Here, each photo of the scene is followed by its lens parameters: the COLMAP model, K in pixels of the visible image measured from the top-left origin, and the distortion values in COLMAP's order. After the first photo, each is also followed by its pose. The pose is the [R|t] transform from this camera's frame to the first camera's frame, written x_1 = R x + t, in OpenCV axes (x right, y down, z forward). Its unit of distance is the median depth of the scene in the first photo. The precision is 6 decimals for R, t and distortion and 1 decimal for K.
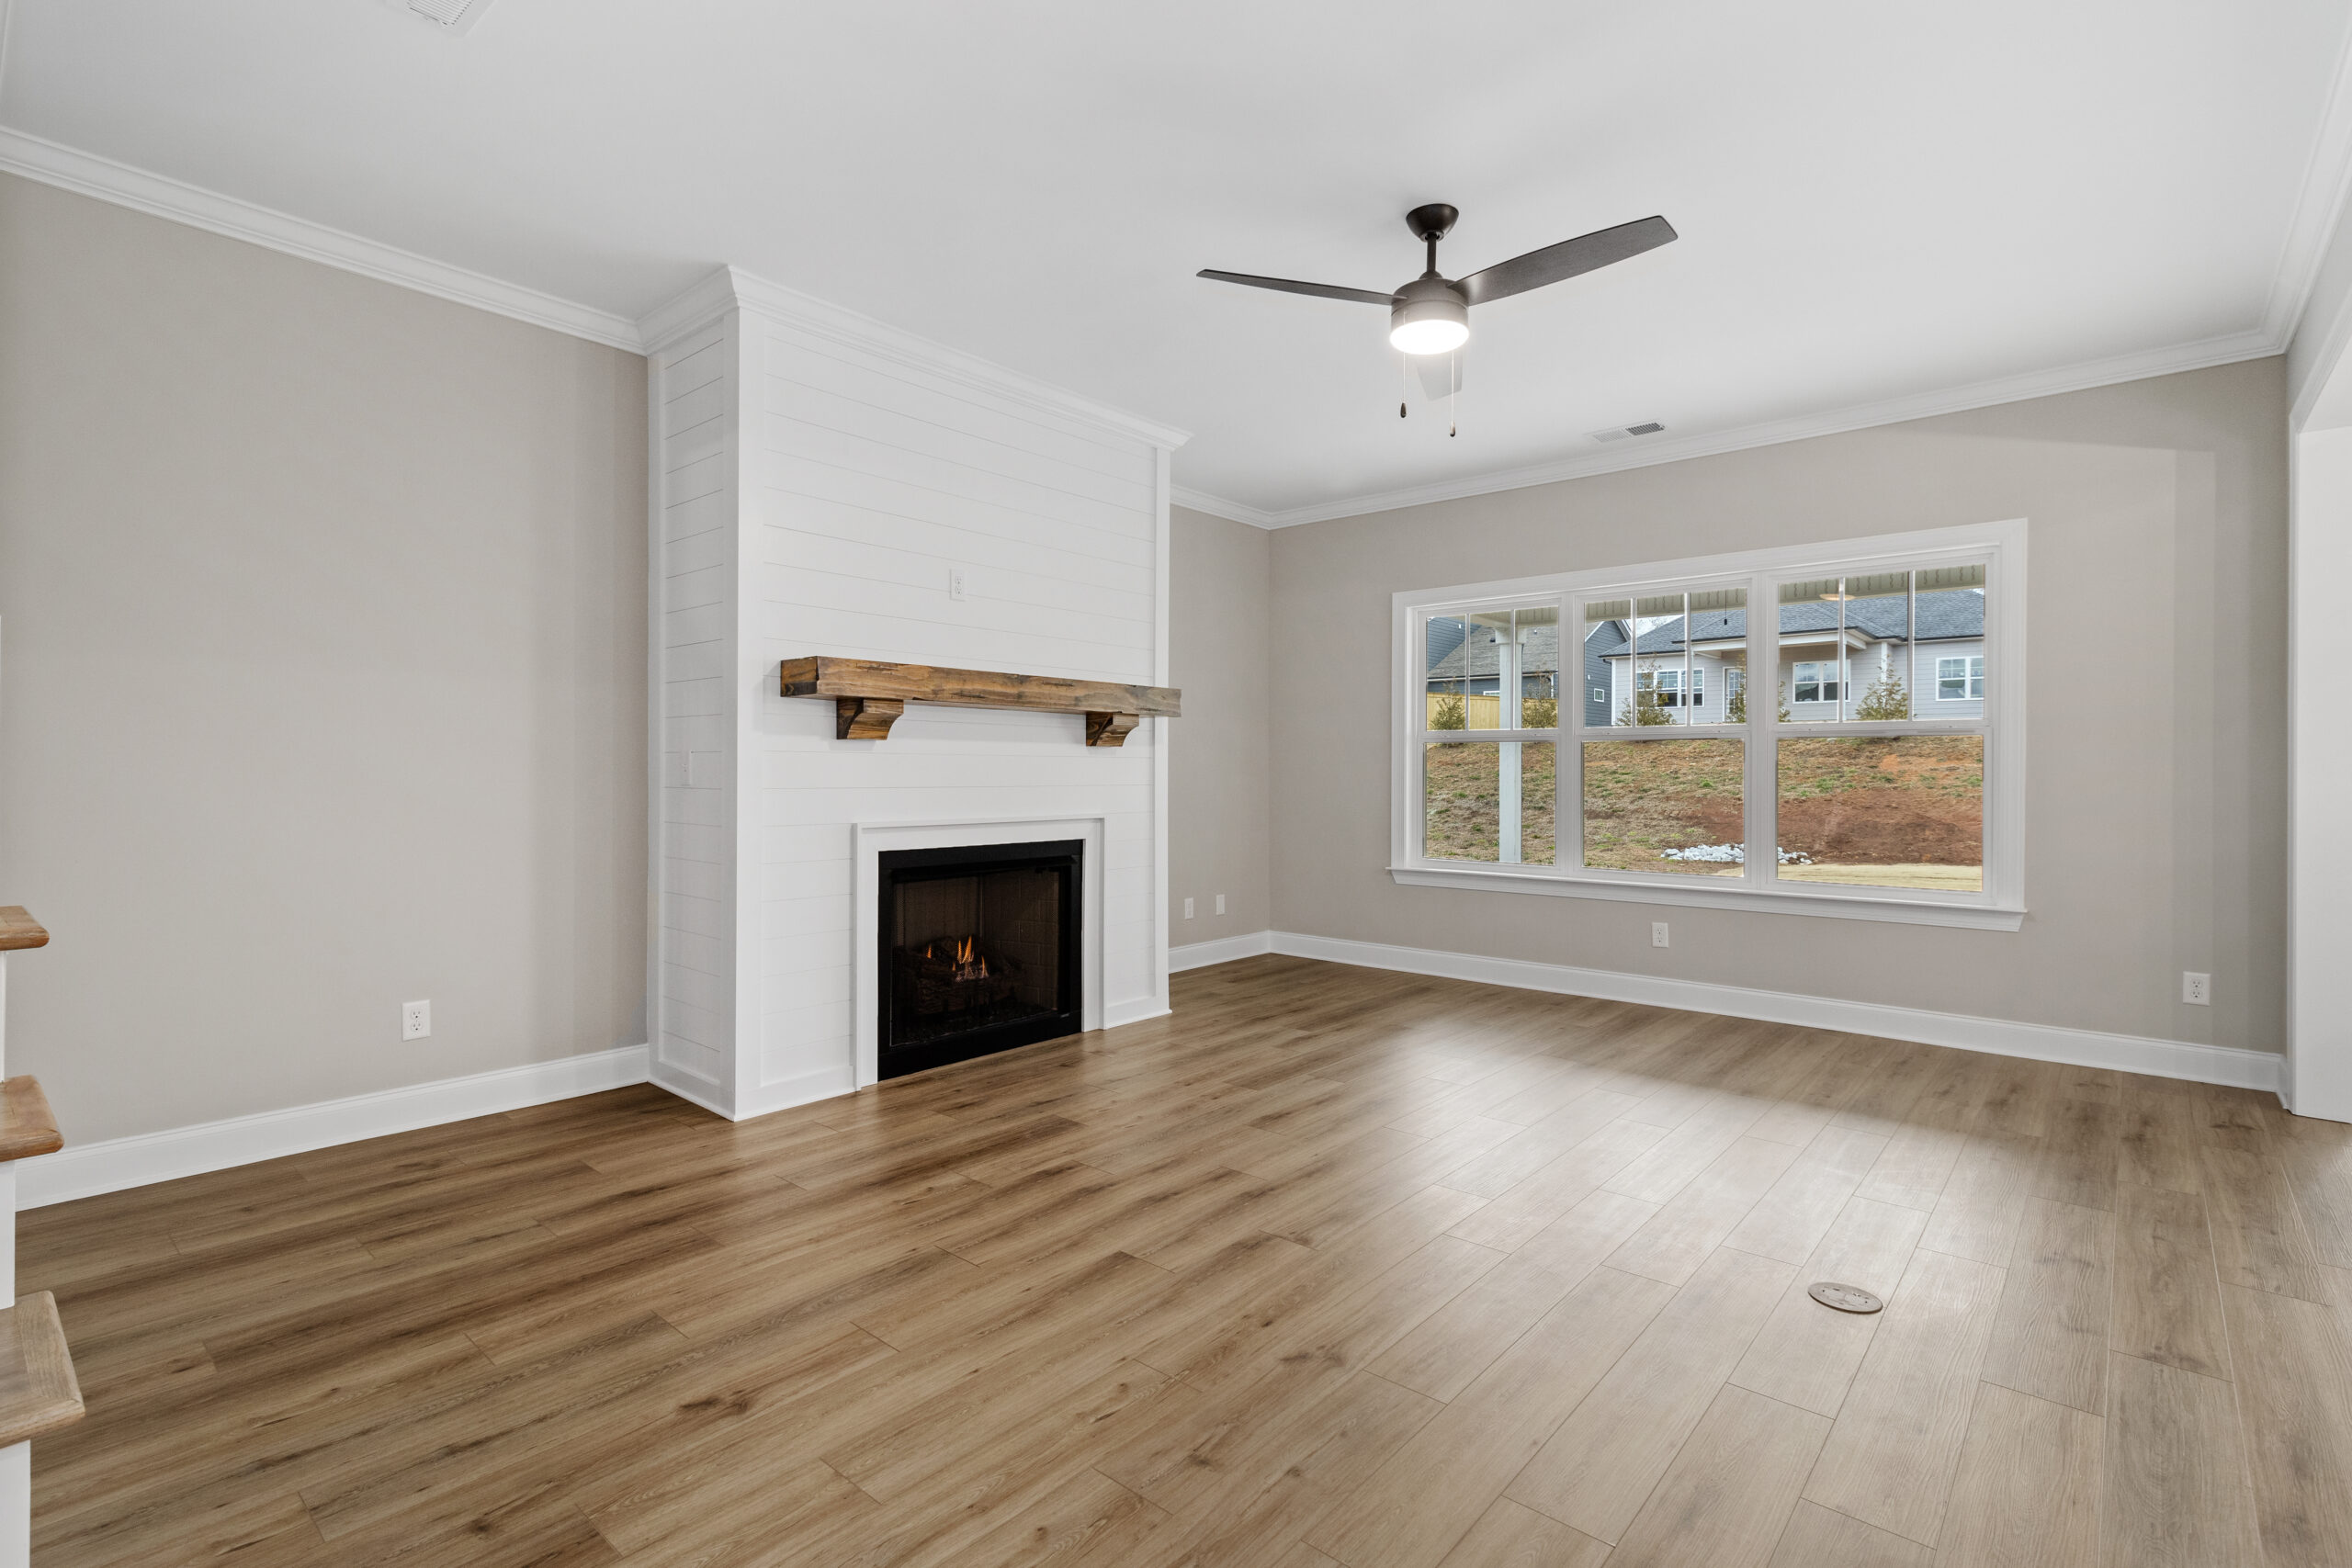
lens RADIAL K [[1087.8, 0, 1178.6], [0, 1087.8, 769.2], [0, 0, 1]] dist [0.004353, -0.000087]
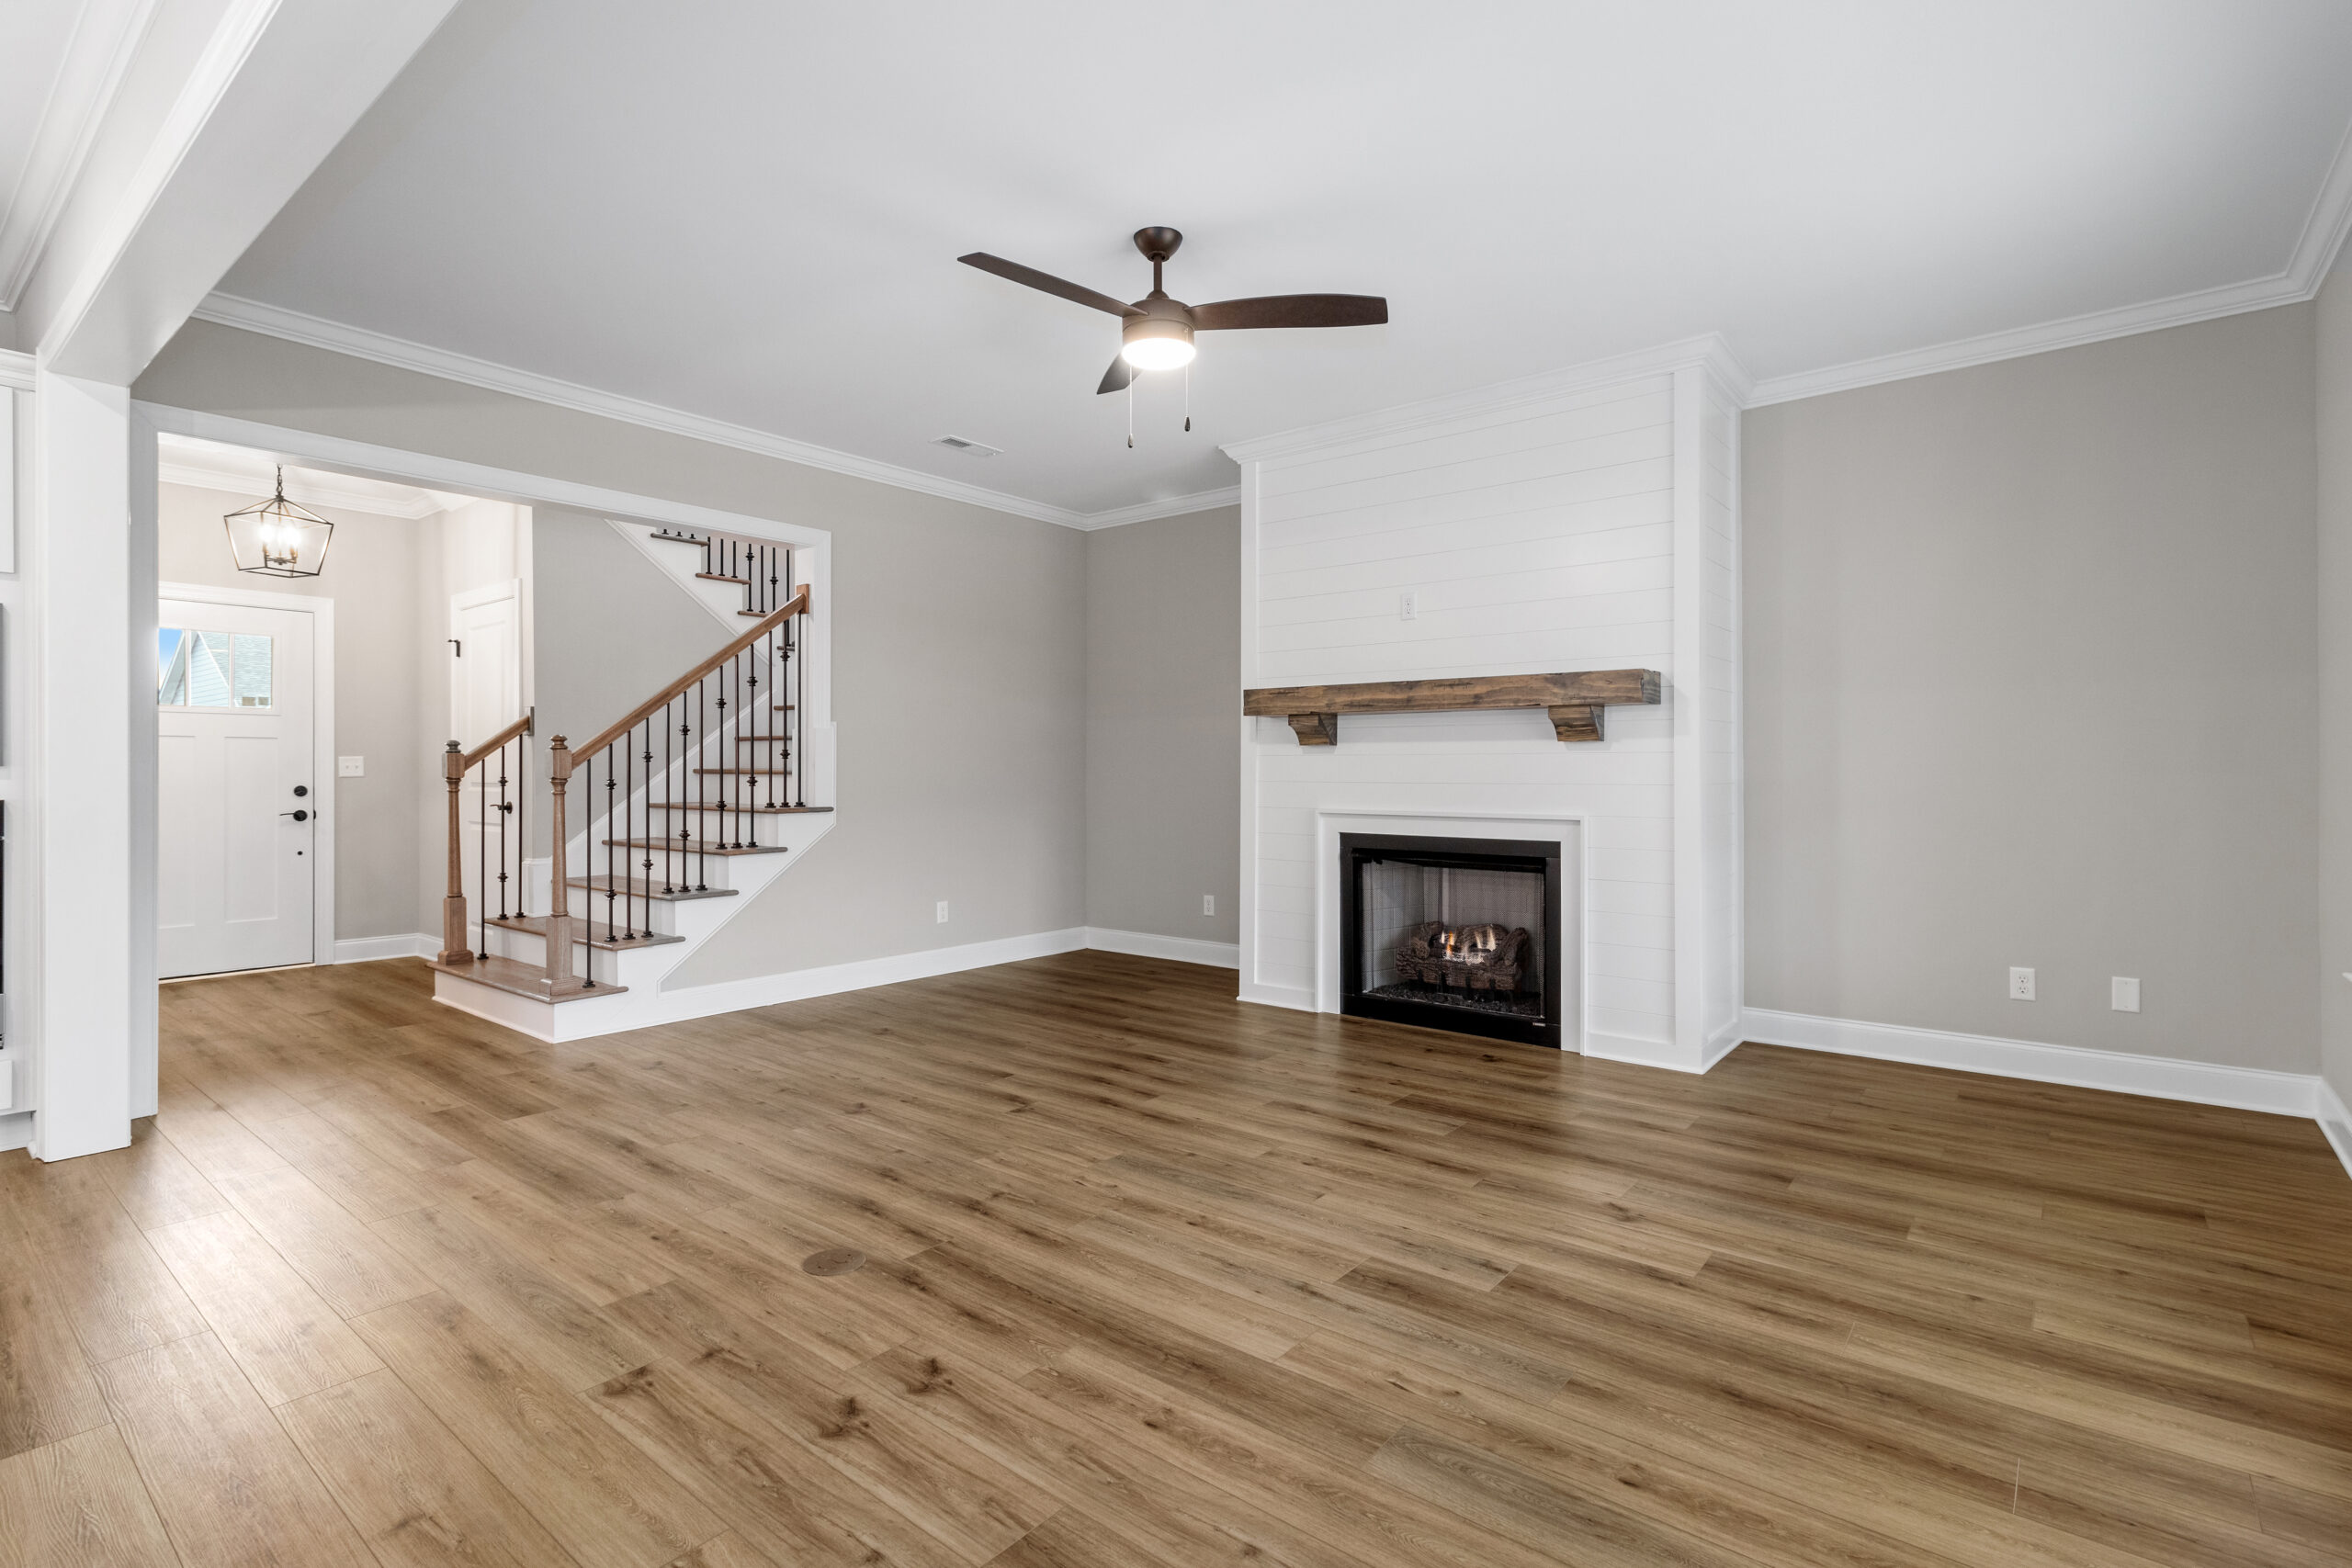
lens RADIAL K [[1103.3, 0, 1191.7], [0, 1103.3, 756.7], [0, 0, 1]] dist [-0.001263, -0.000104]
pose [[0.049480, -0.015044, -0.998662, 0.998697], [0.000670, 0.999887, -0.015029, 0.006506], [0.998775, 0.000075, 0.049484, 0.758039]]
